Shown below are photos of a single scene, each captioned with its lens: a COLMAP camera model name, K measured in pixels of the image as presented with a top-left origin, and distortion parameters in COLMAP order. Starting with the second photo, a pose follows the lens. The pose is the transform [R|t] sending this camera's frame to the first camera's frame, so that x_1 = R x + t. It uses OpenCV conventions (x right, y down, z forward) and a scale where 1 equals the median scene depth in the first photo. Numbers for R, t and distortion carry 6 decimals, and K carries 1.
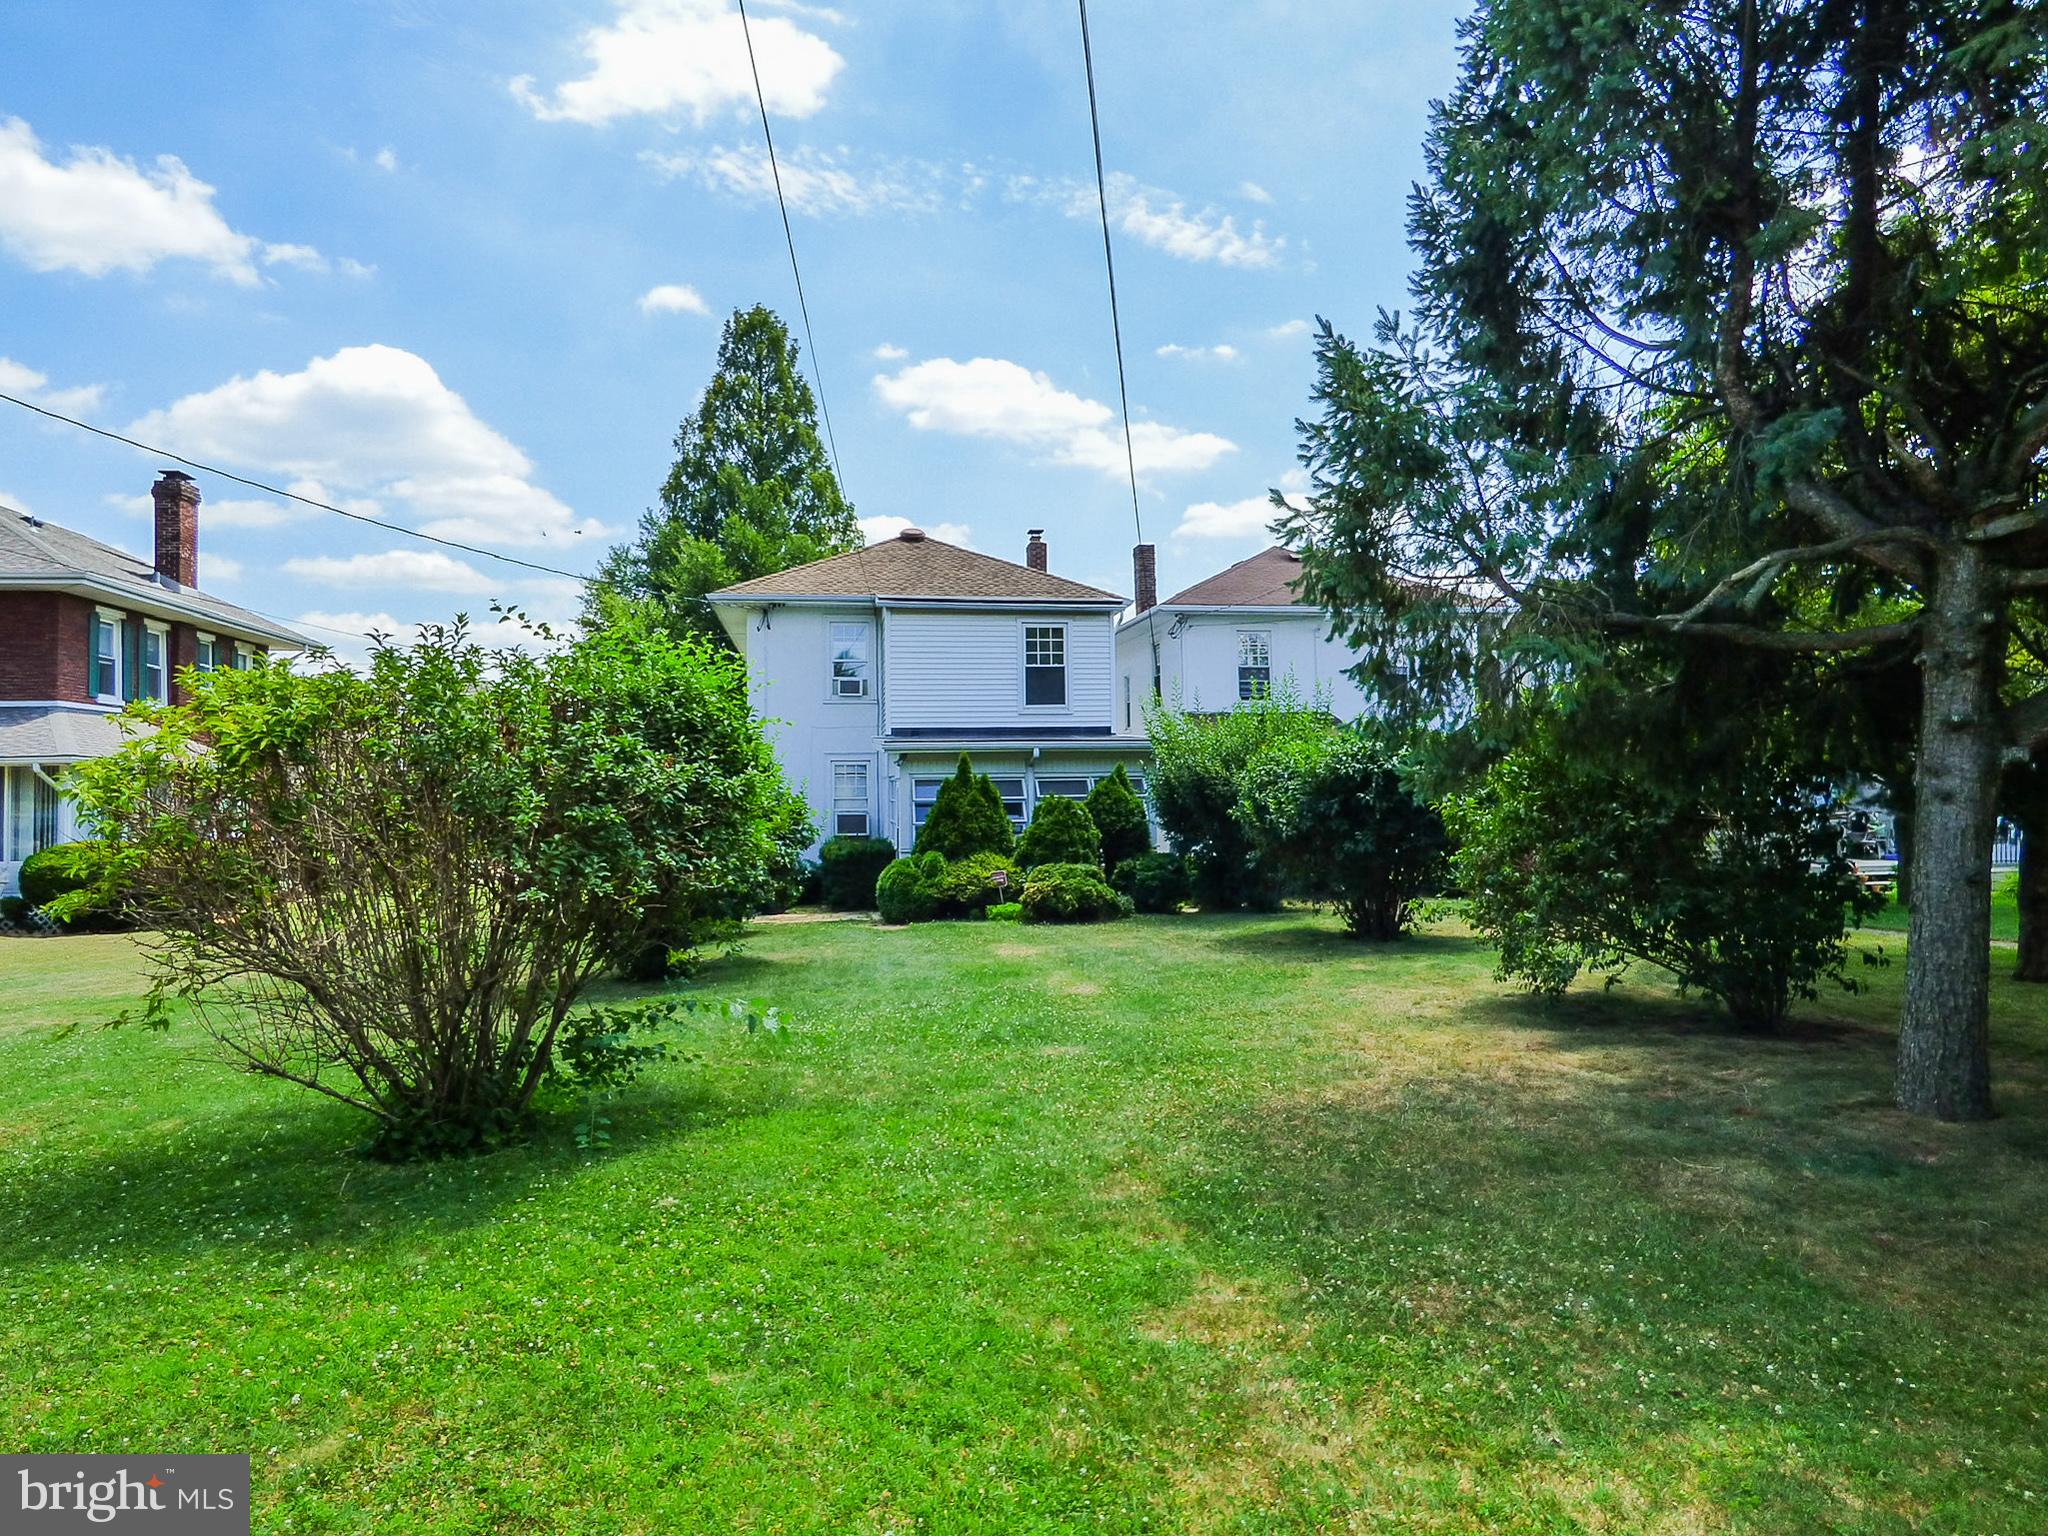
lens RADIAL K [[1188.7, 0, 966.5], [0, 1188.7, 772.7], [0, 0, 1]] dist [0.027803, 0.000857]
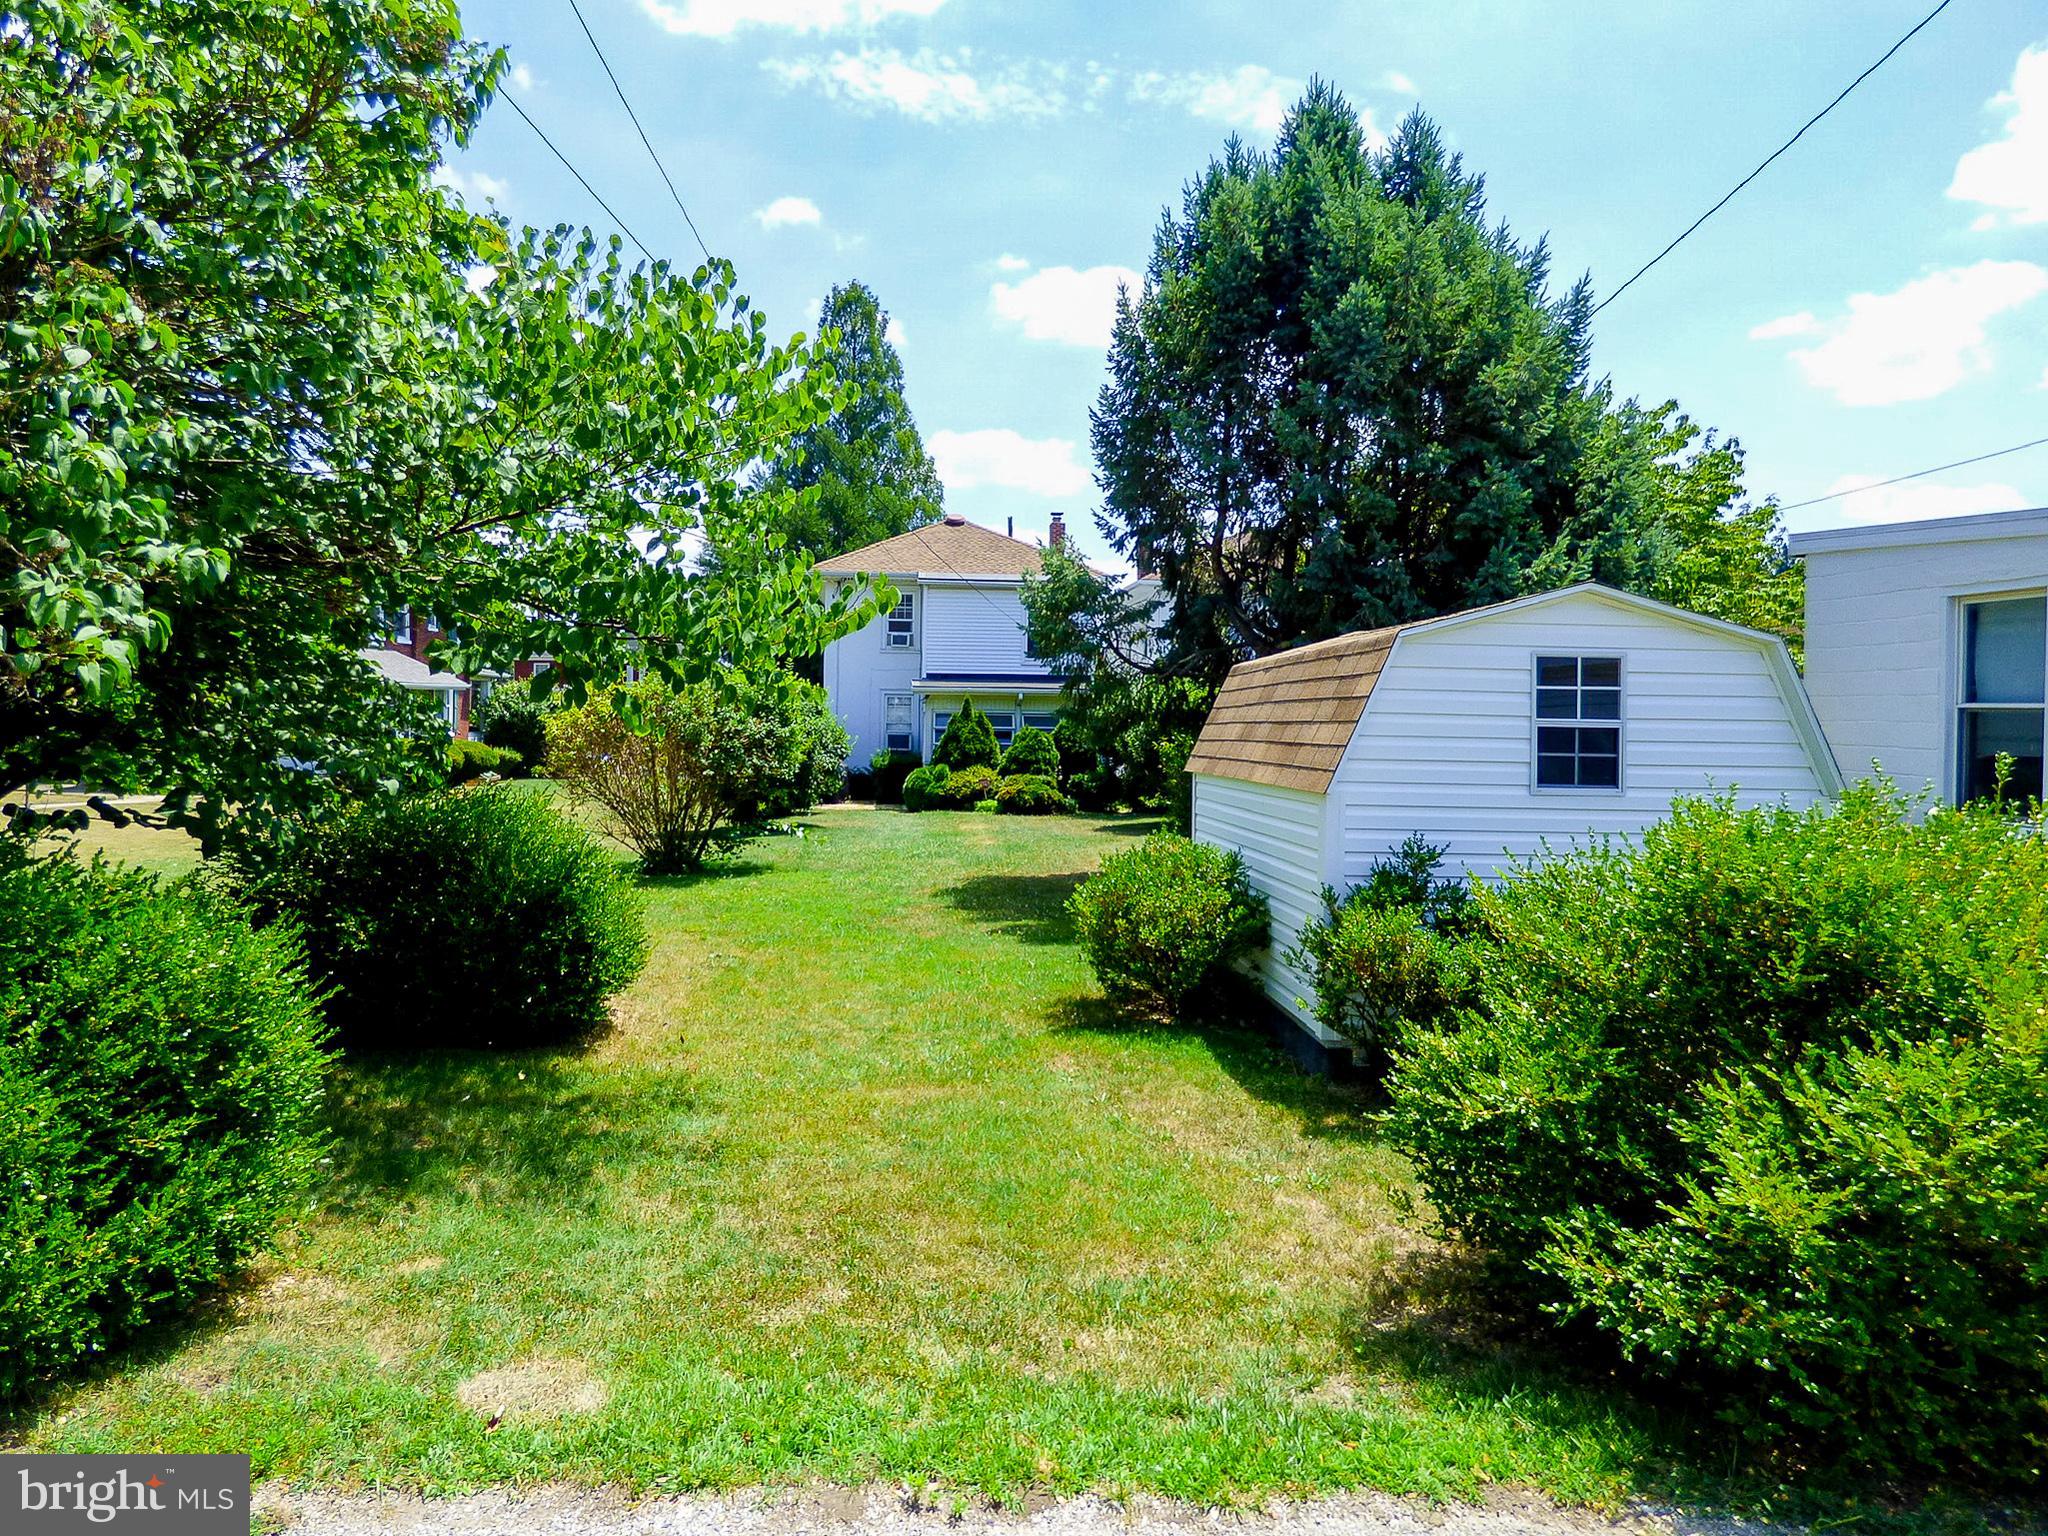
lens RADIAL K [[1365.8, 0, 1024.0], [0, 1365.8, 768.0], [0, 0, 1]] dist [-0.098710, 0.000016]
pose [[0.997529, 0.031459, -0.062820, 0.125172], [-0.027209, 0.997355, 0.067394, -0.031266], [0.064774, -0.065518, 0.995747, -0.464786]]
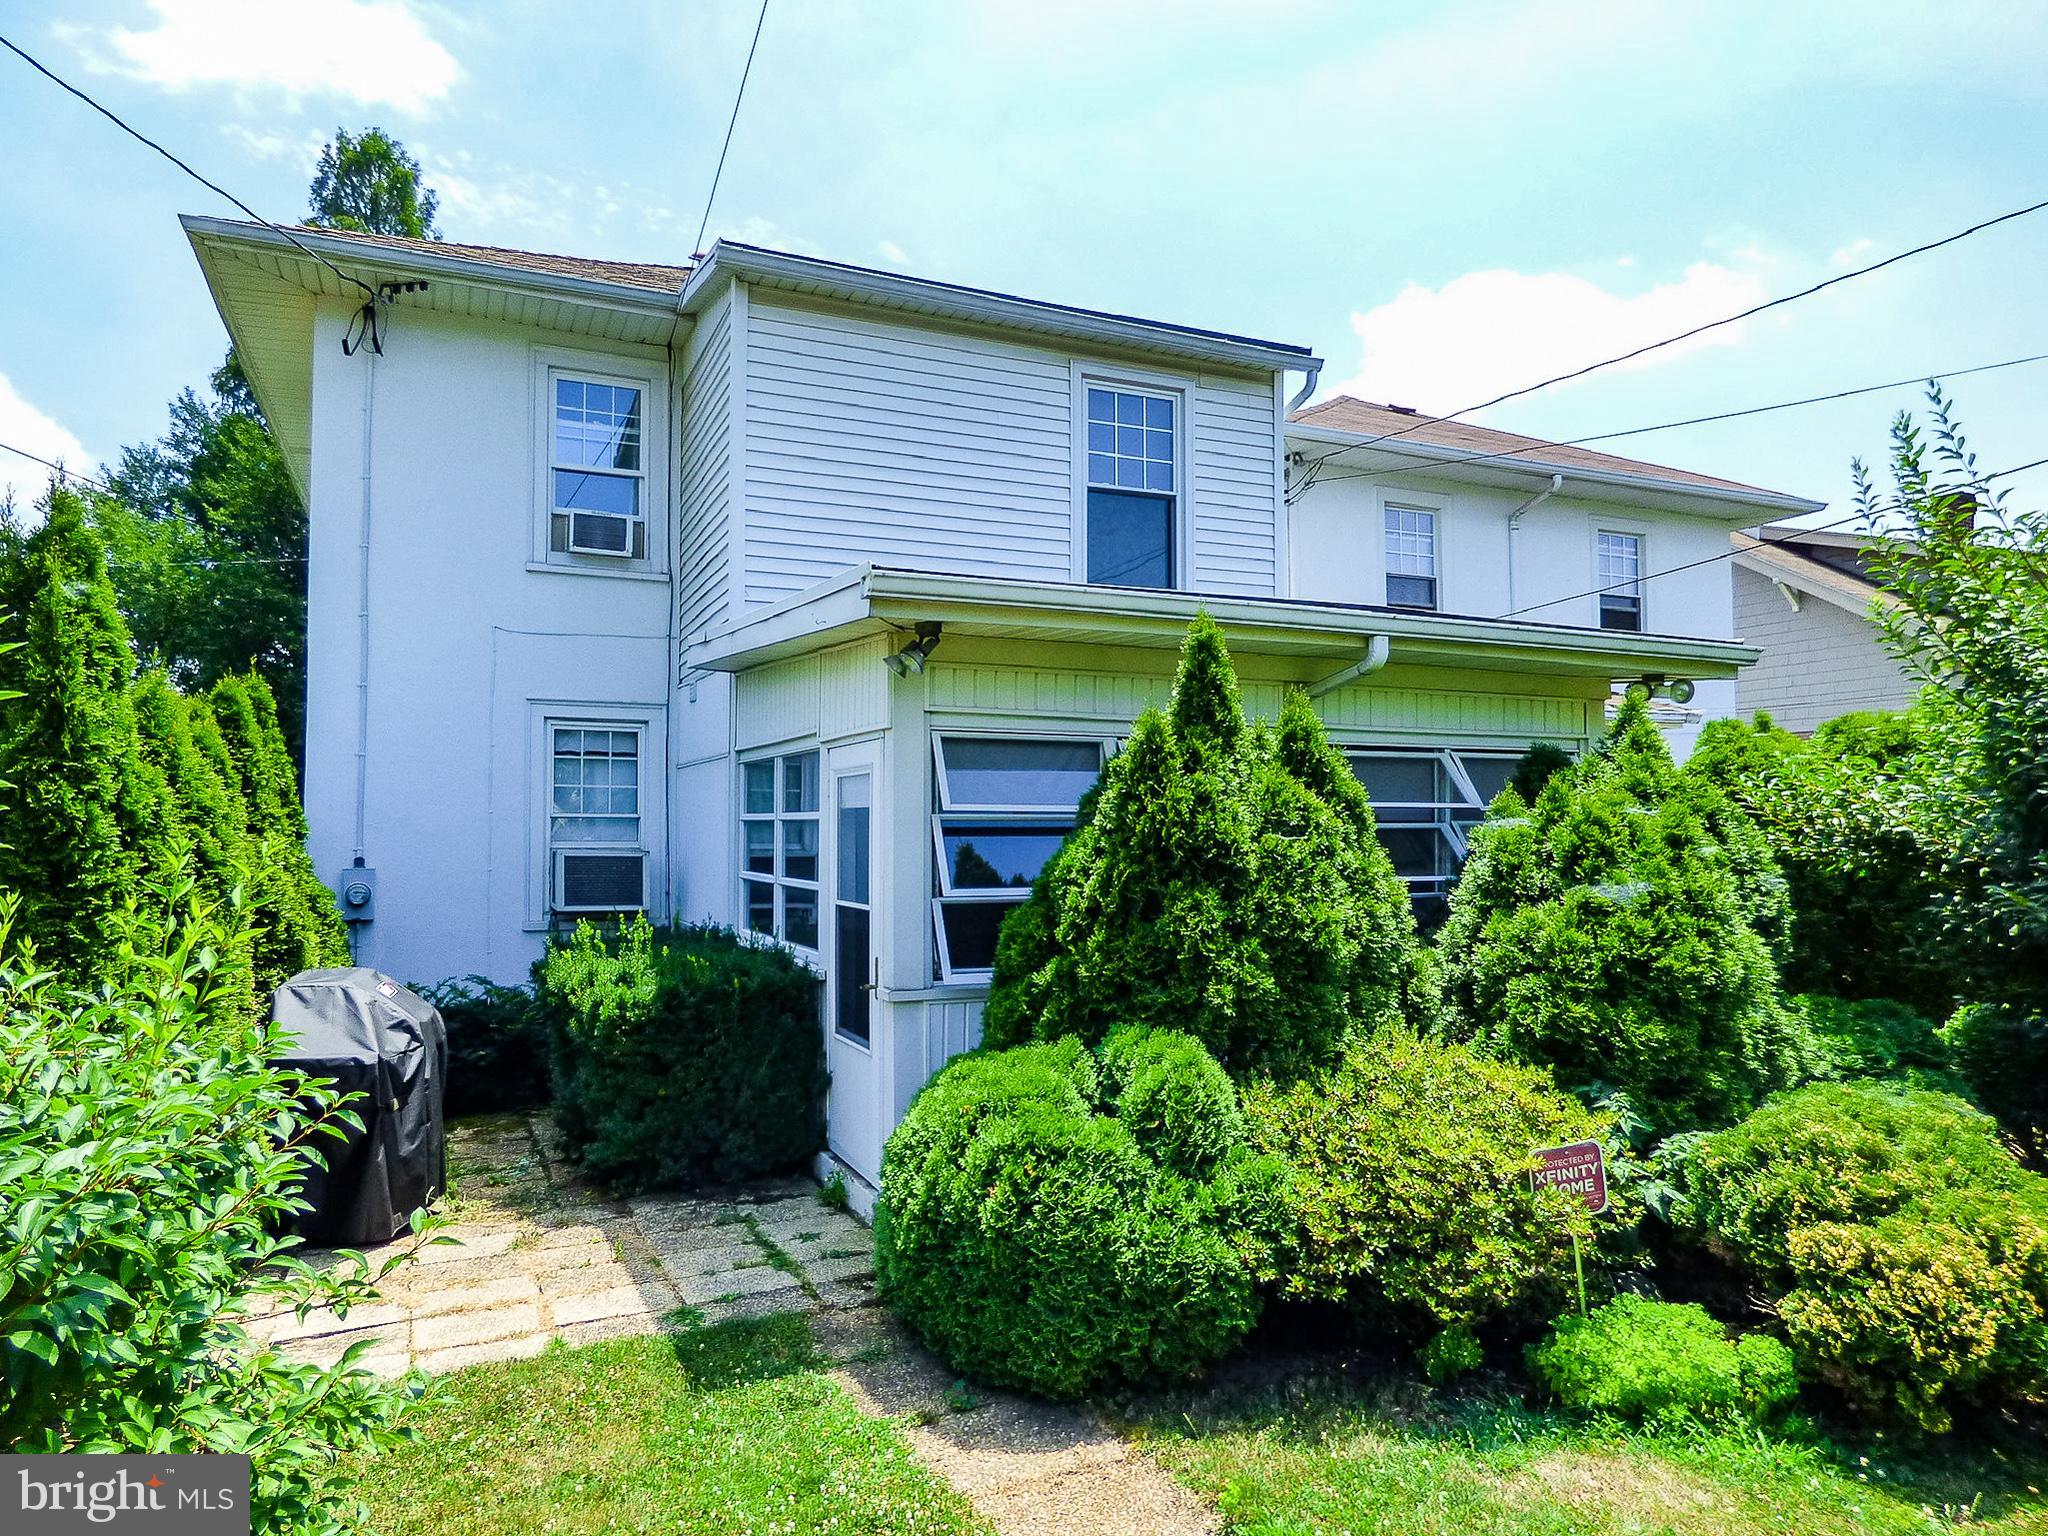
lens RADIAL K [[1188.7, 0, 966.5], [0, 1188.7, 772.7], [0, 0, 1]] dist [0.027803, 0.000857]
pose [[0.956479, 0.027999, 0.290454, -0.093019], [-0.020605, 0.999382, -0.028485, 0.017652], [-0.291072, 0.021261, 0.956465, 0.569145]]
